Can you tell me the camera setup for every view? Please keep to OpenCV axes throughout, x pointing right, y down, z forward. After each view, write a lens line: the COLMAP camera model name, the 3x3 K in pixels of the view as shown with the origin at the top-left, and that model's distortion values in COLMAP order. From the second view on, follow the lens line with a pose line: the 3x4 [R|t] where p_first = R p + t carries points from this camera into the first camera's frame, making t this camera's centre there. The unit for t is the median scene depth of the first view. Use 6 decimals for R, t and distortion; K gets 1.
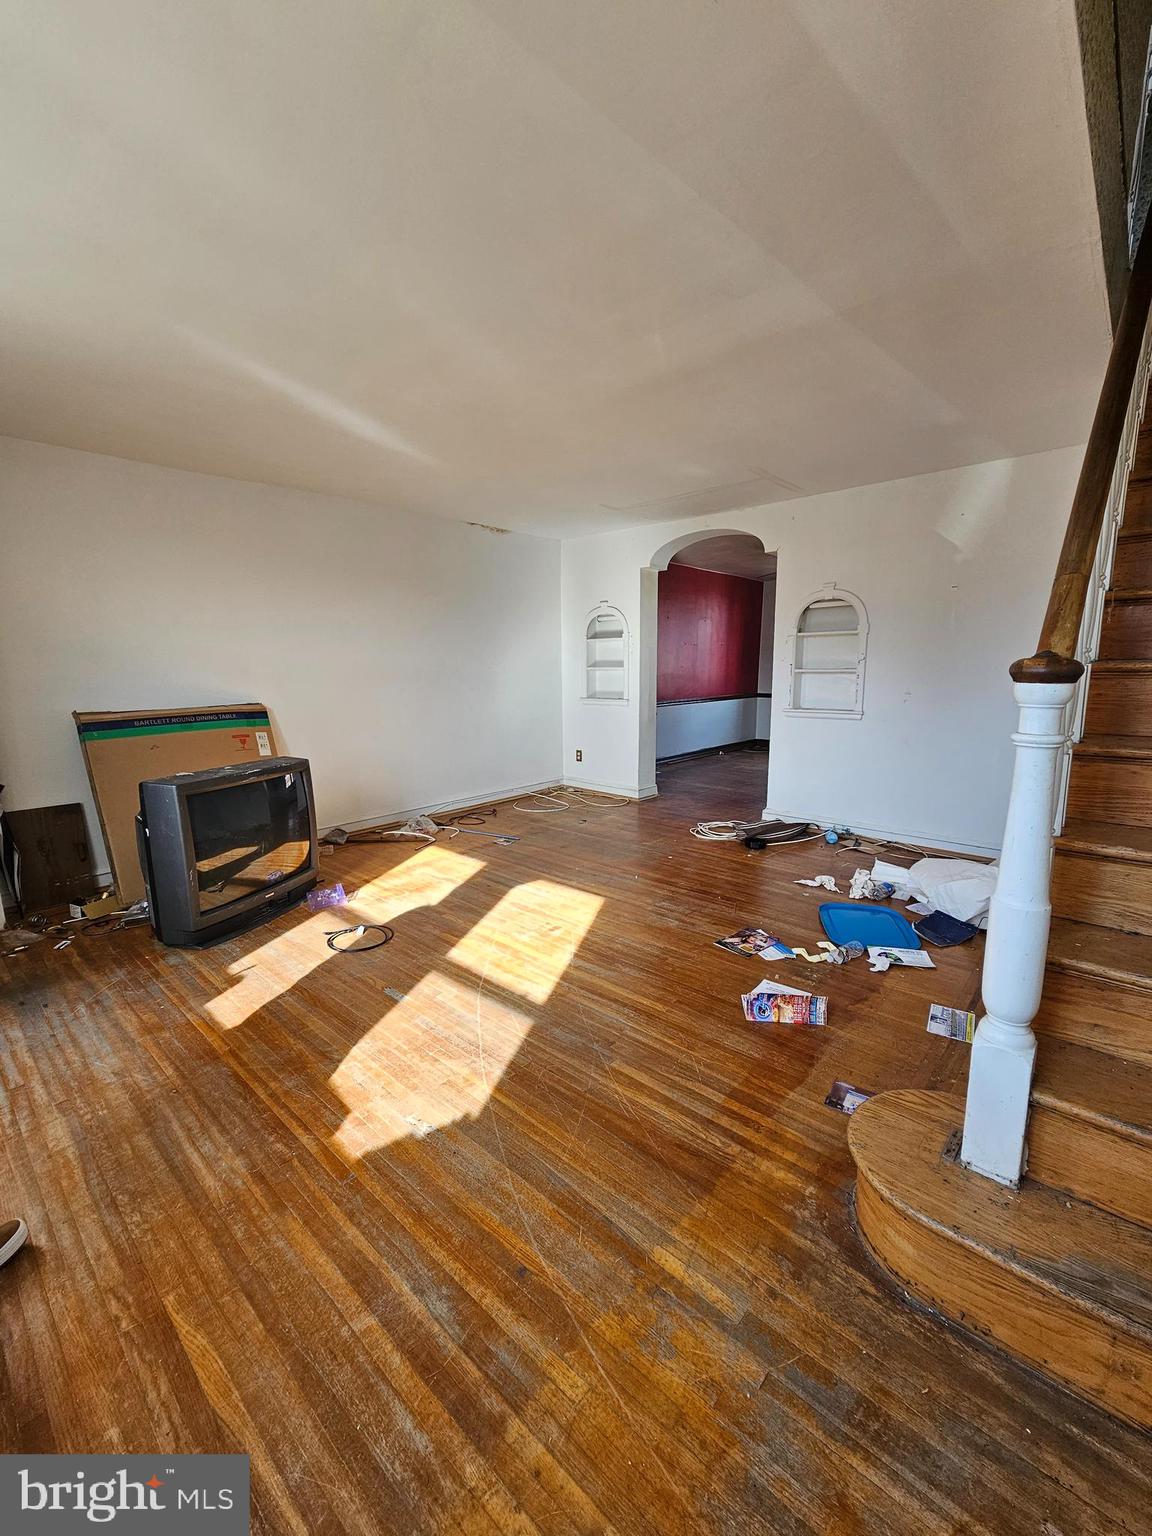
lens RADIAL K [[625.5, 0, 570.3], [0, 625.5, 770.2], [0, 0, 1]] dist [-0.003044, -0.000419]
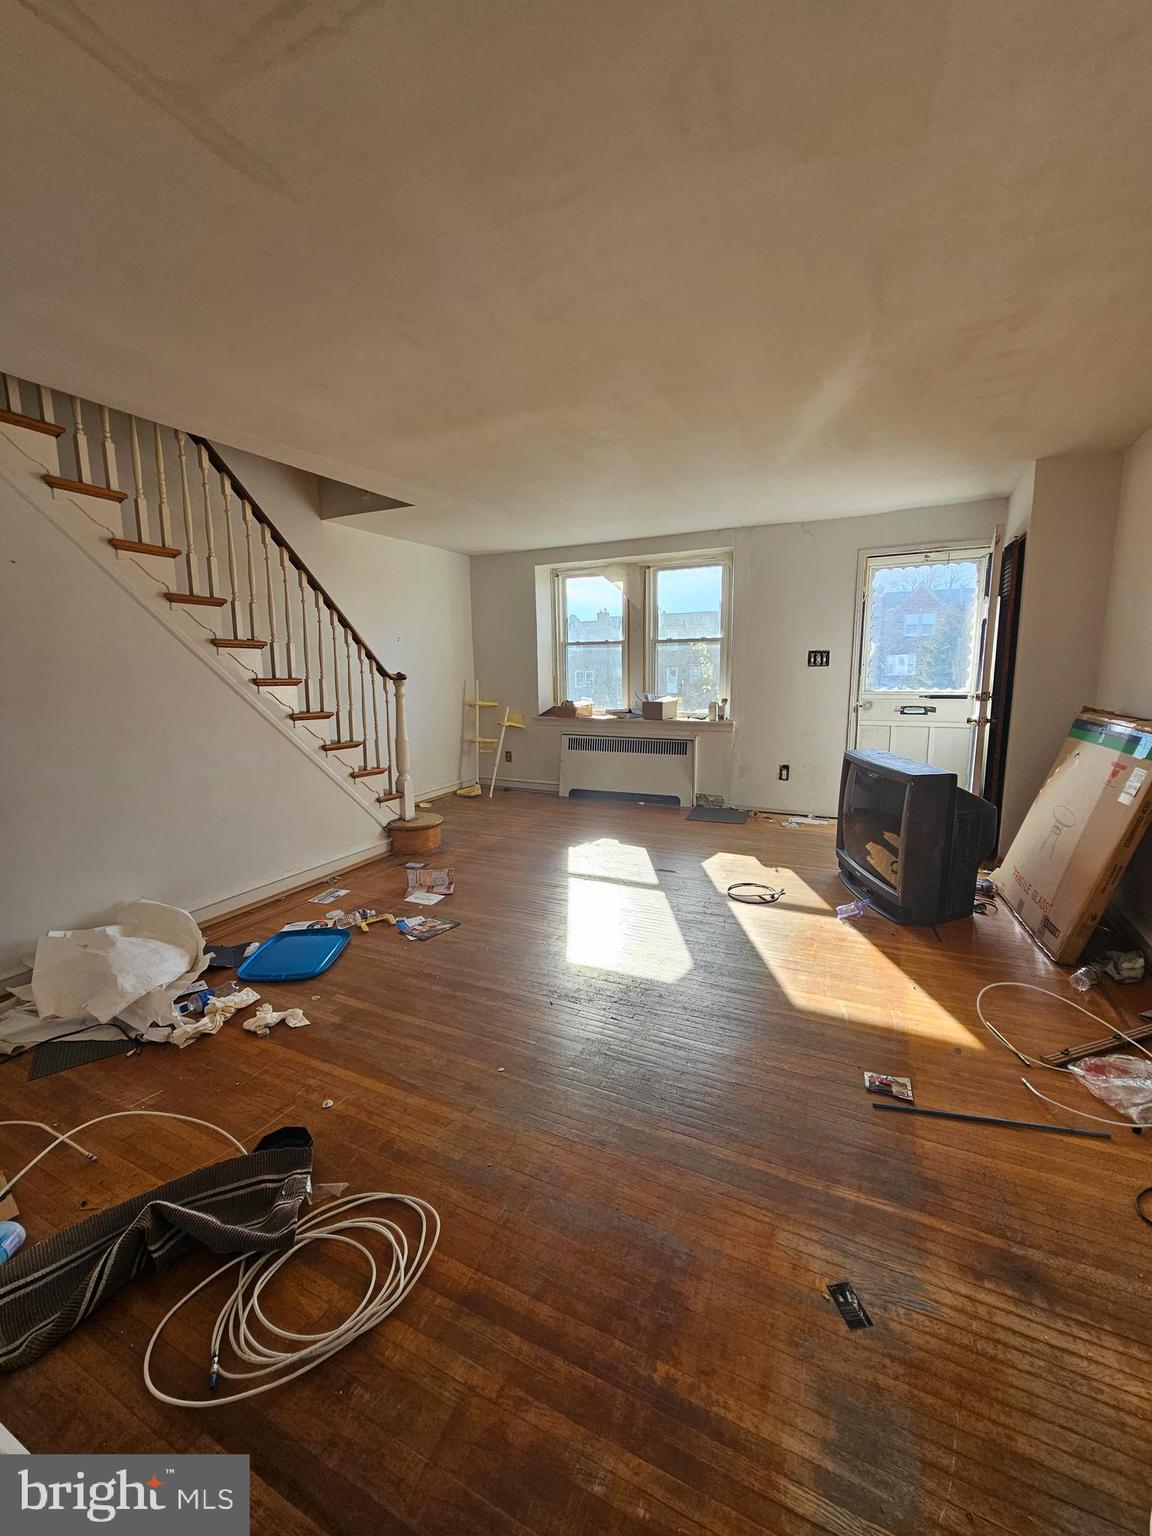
lens RADIAL K [[625.5, 0, 570.3], [0, 625.5, 770.2], [0, 0, 1]] dist [-0.003044, -0.000419]
pose [[-0.963150, 0.063206, -0.261431, 0.335284], [-0.023891, 0.948049, 0.317227, -0.369563], [0.267900, 0.311783, -0.911603, 2.113123]]
